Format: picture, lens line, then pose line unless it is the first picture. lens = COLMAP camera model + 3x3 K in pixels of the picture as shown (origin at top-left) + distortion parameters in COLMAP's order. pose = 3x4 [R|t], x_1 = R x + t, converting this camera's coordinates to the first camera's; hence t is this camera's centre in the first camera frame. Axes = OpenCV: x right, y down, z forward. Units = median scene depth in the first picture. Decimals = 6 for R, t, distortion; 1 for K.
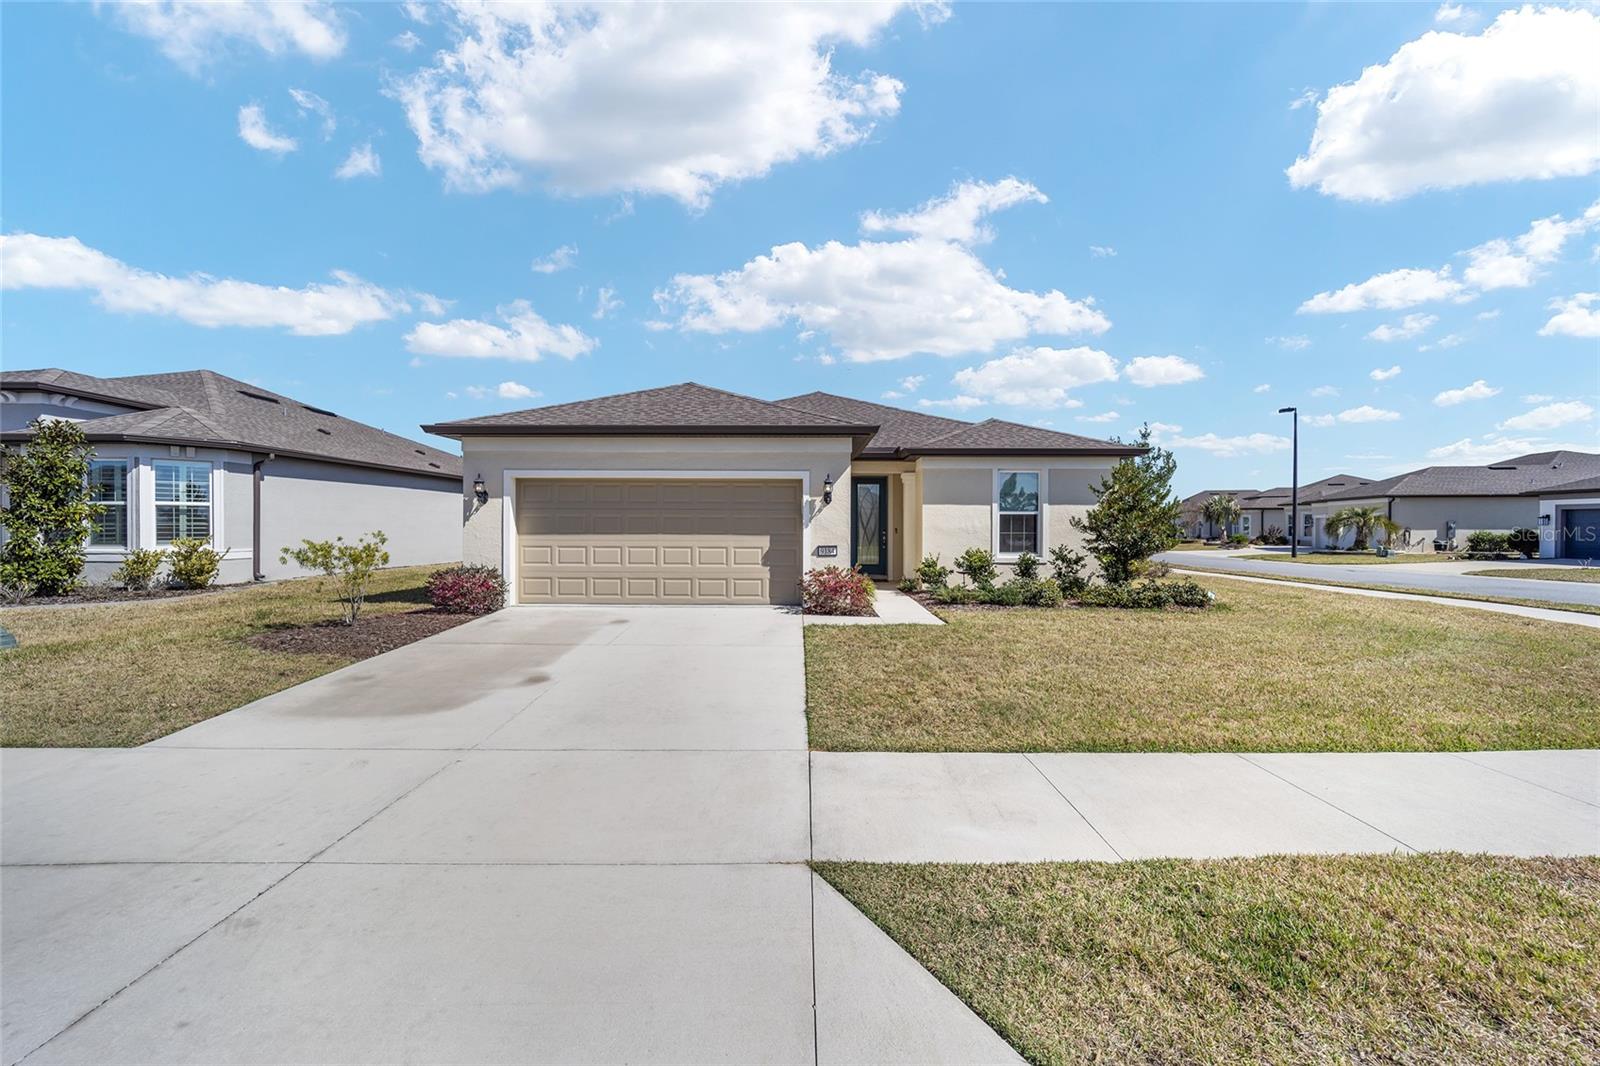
lens RADIAL K [[662.8, 0, 740.1], [0, 662.8, 532.2], [0, 0, 1]] dist [-0.001560, -0.000189]
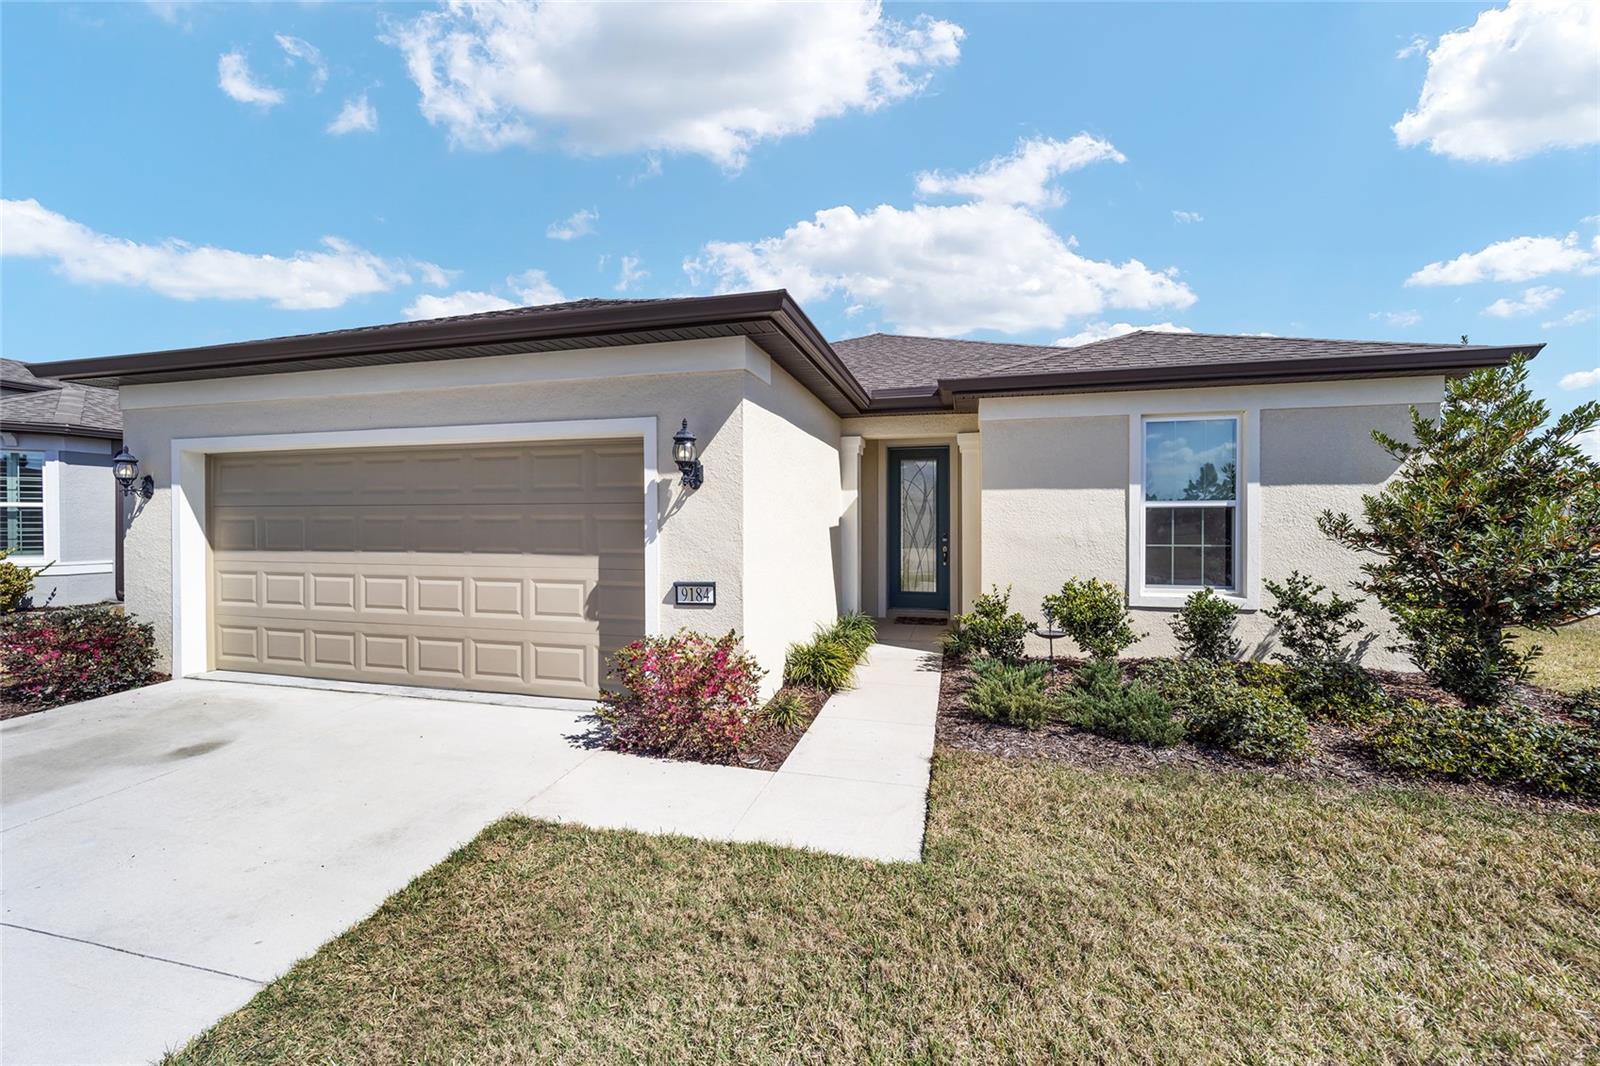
lens RADIAL K [[644.4, 0, 796.3], [0, 644.4, 522.9], [0, 0, 1]] dist [-0.001274, -0.000193]
pose [[0.999863, 0.001480, -0.016476, 0.040661], [-0.001600, 0.999972, -0.007243, -0.003291], [0.016465, 0.007268, 0.999838, 0.147819]]
